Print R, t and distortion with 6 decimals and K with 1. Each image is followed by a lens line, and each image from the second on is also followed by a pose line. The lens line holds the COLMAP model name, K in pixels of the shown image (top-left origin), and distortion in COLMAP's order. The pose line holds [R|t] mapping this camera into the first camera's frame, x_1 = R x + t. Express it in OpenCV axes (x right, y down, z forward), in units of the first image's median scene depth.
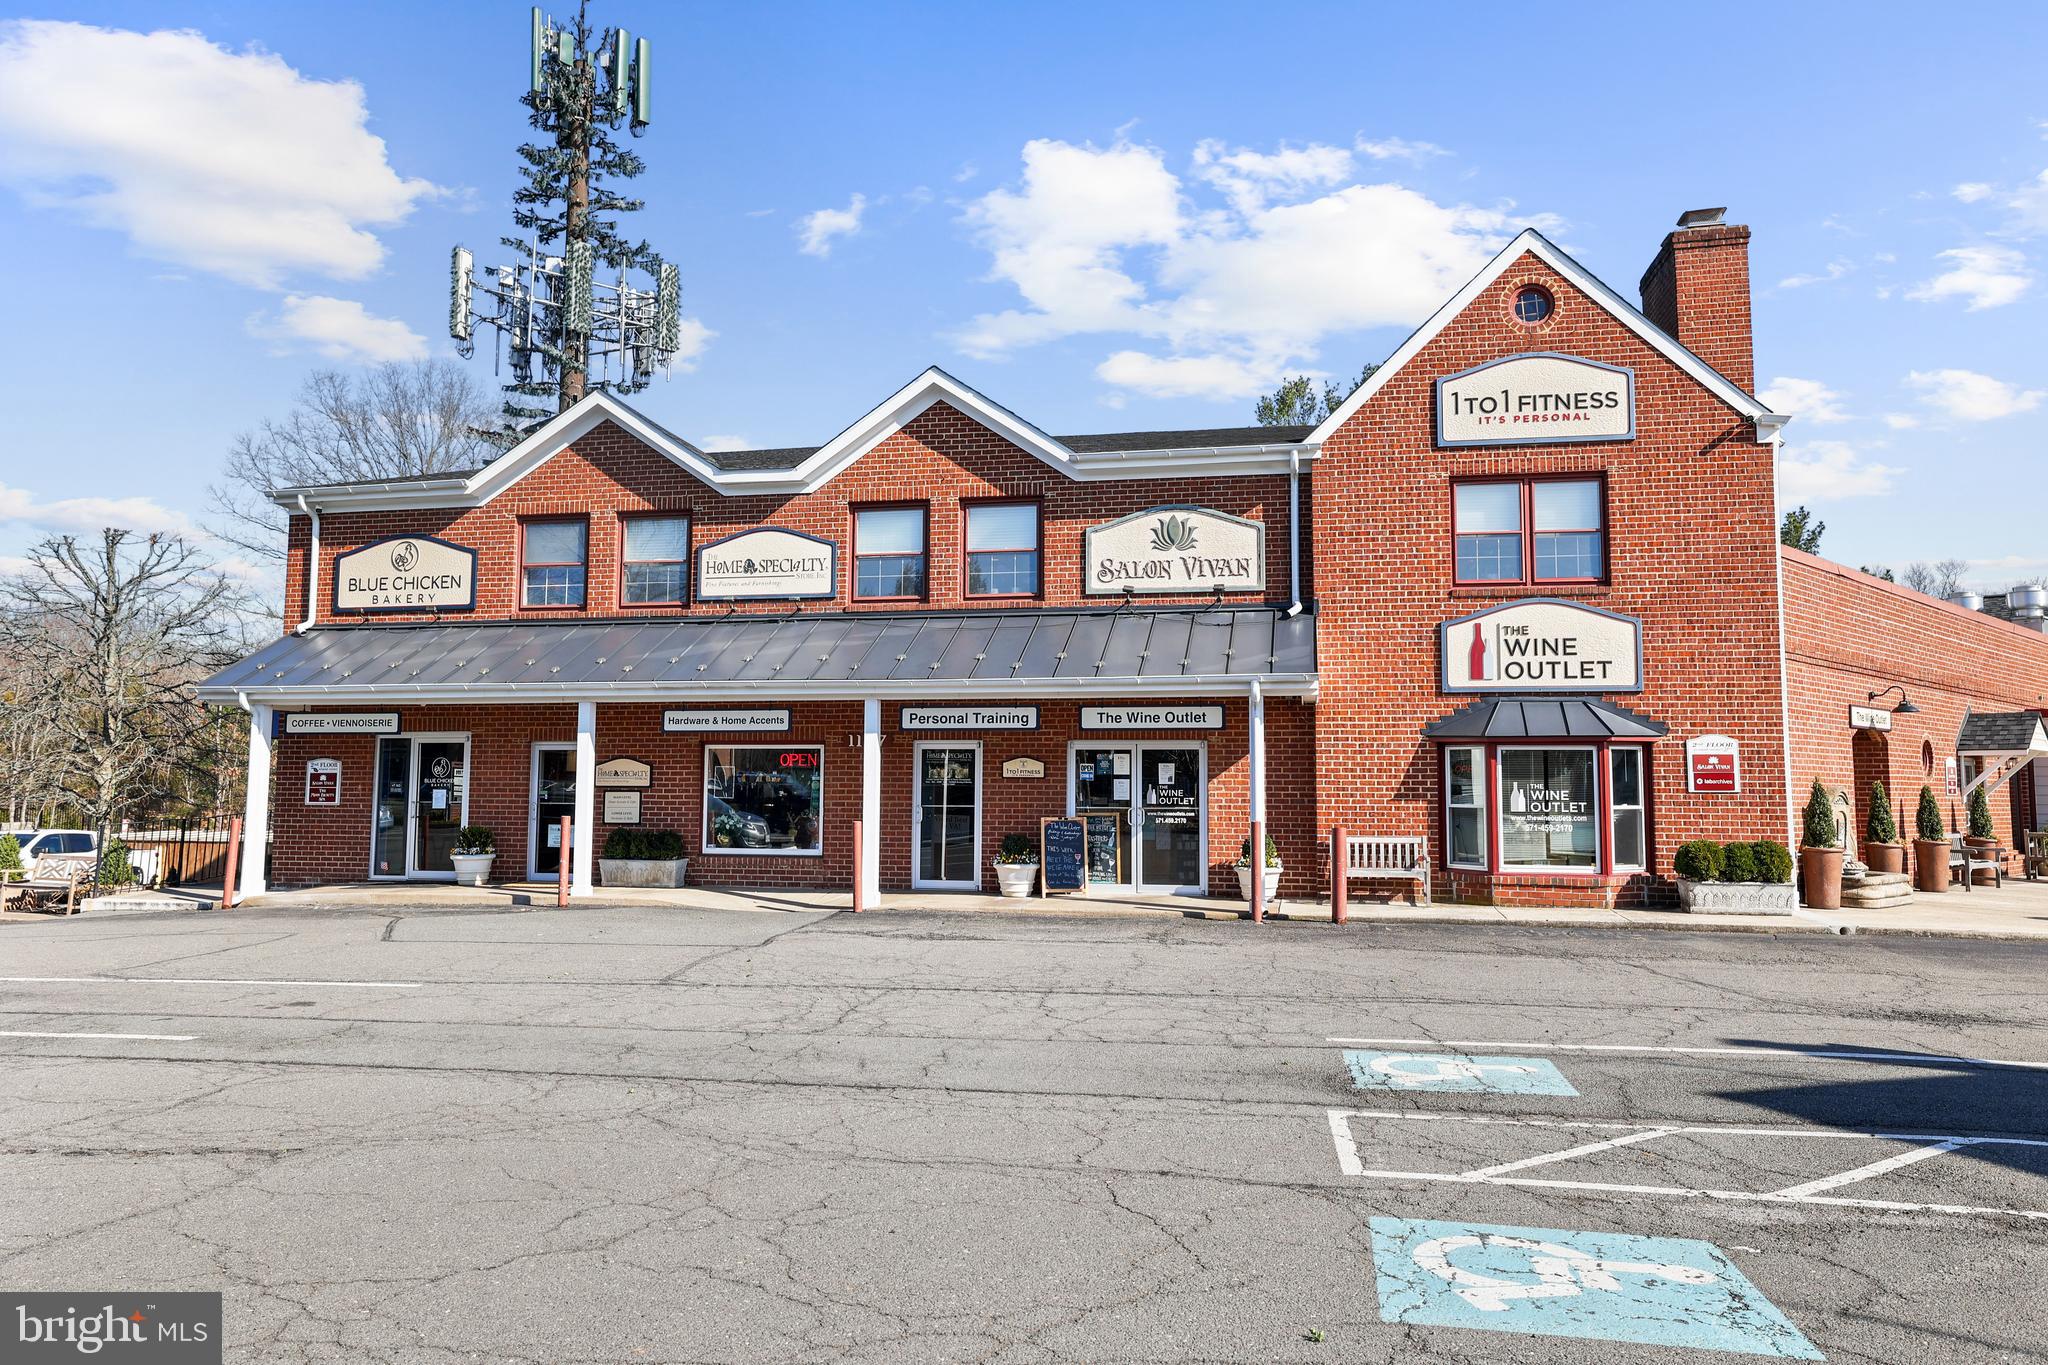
lens RADIAL K [[1413.3, 0, 1024.1], [0, 1413.3, 672.5], [0, 0, 1]] dist [-0.006399, -0.000620]
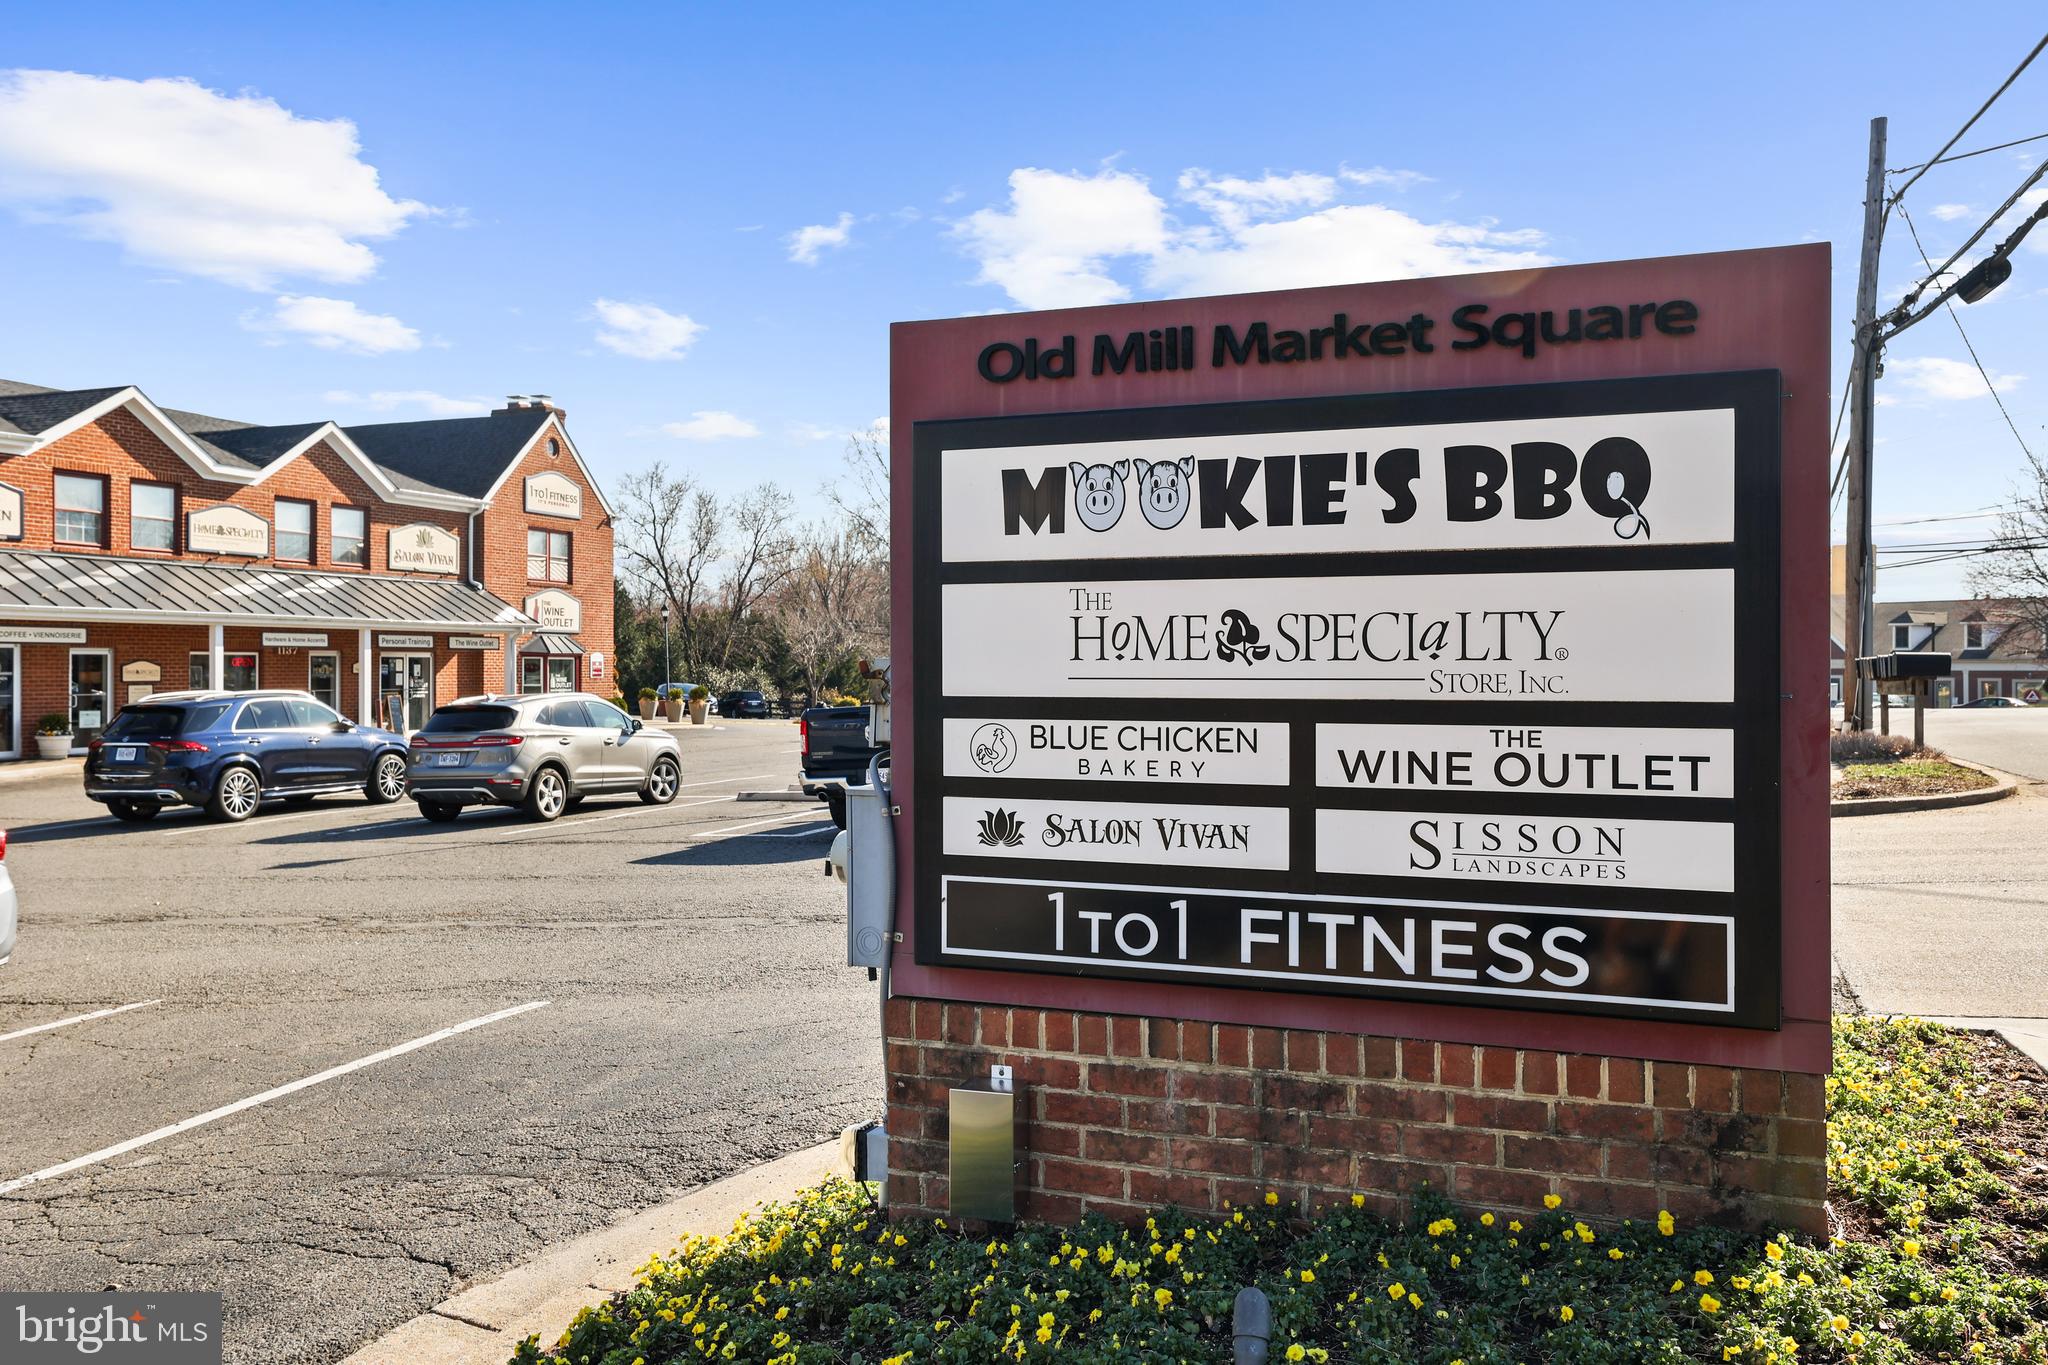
lens RADIAL K [[1449.1, 0, 1024.2], [0, 1449.1, 679.7], [0, 0, 1]] dist [-0.000569, -0.000296]
pose [[0.172299, -0.013667, 0.984950, -1.605930], [-0.080767, 0.996341, 0.027954, -0.031844], [-0.981728, -0.084368, 0.170565, -0.088809]]
